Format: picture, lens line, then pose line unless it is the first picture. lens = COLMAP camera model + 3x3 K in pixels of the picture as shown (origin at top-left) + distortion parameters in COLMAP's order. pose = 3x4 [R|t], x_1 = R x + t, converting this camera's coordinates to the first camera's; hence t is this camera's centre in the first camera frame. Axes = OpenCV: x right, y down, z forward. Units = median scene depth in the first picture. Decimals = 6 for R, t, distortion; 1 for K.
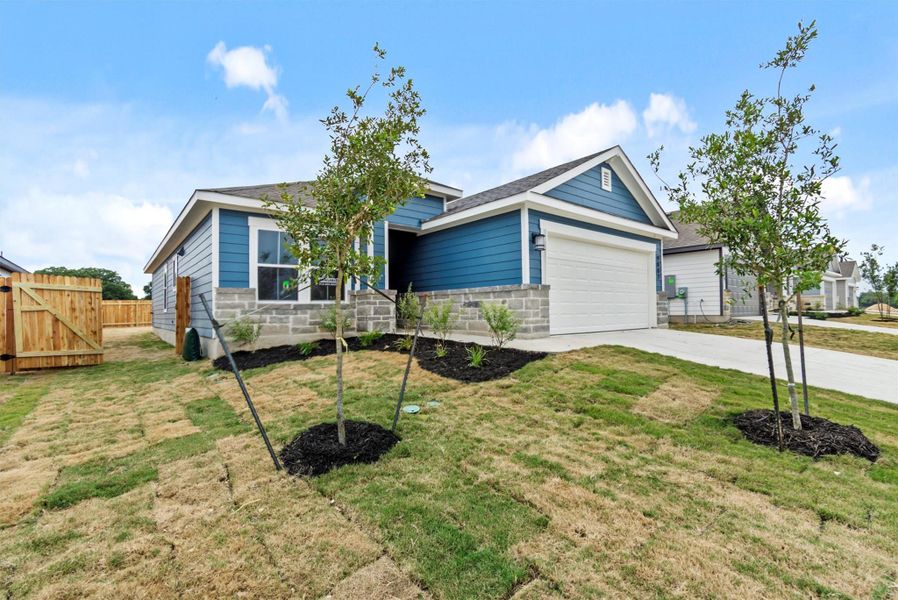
lens RADIAL K [[411.8, 0, 455.6], [0, 411.8, 298.5], [0, 0, 1]] dist [-0.000396, 0.000252]
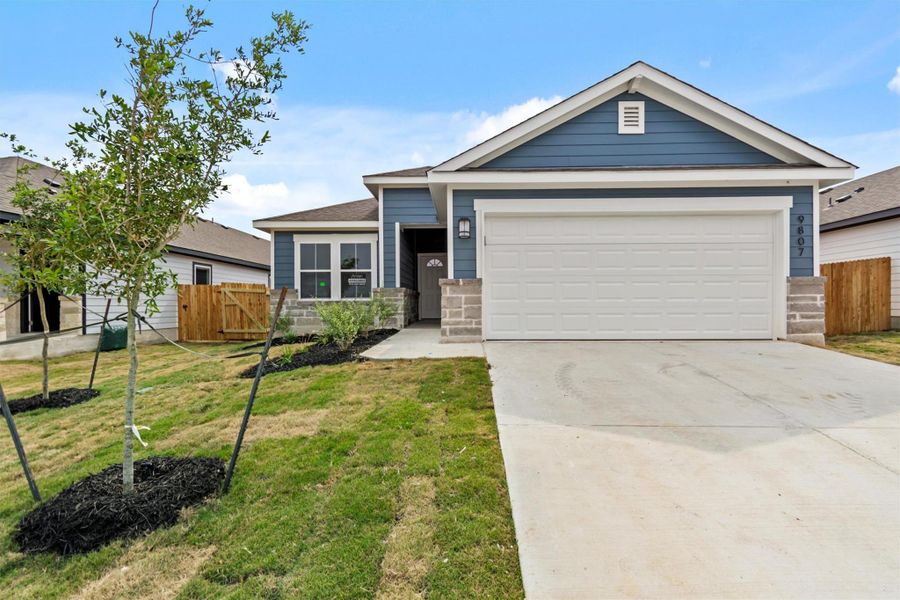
lens RADIAL K [[412.7, 0, 456.5], [0, 412.7, 304.2], [0, 0, 1]] dist [-0.000396, 0.000252]
pose [[0.742721, 0.006767, -0.669567, 0.745755], [0.016785, 0.999447, 0.028719, -0.006308], [0.669391, -0.032569, 0.742196, 0.356790]]
